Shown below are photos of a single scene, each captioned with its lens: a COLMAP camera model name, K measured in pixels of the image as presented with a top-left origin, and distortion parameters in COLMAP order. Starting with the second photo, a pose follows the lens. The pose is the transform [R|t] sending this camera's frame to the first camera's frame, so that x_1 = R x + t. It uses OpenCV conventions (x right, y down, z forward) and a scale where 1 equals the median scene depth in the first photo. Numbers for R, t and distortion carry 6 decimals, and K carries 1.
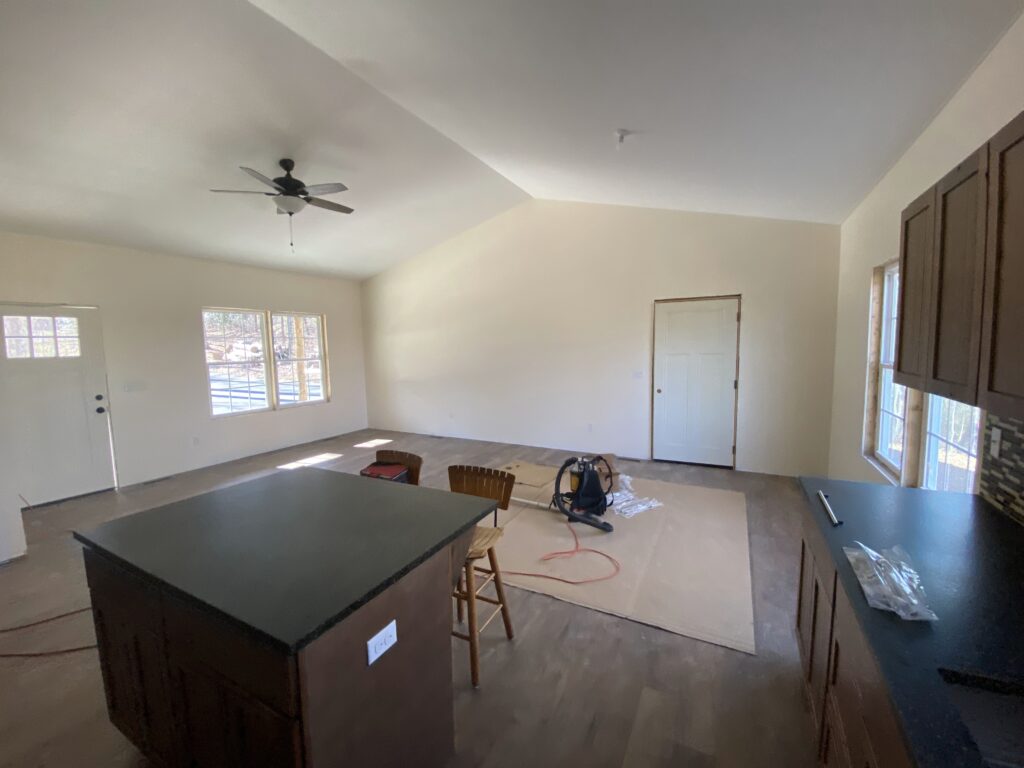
lens RADIAL K [[411.6, 0, 509.2], [0, 411.6, 378.2], [0, 0, 1]] dist [-0.000127, -0.012817]
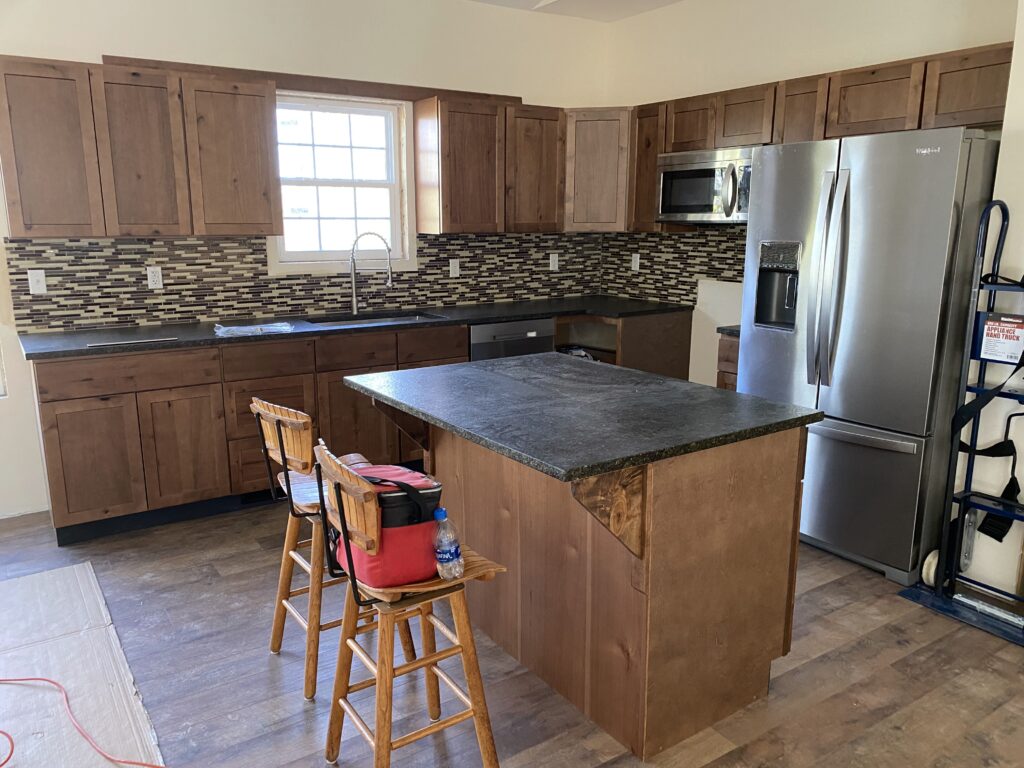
lens RADIAL K [[763.1, 0, 509.4], [0, 763.1, 366.7], [0, 0, 1]] dist [0.035107, 0.003582]
pose [[-0.884748, -0.070720, 0.460672, -0.503754], [0.059563, 0.963159, 0.262253, -0.053435], [-0.462247, 0.259467, -0.847941, 1.038059]]
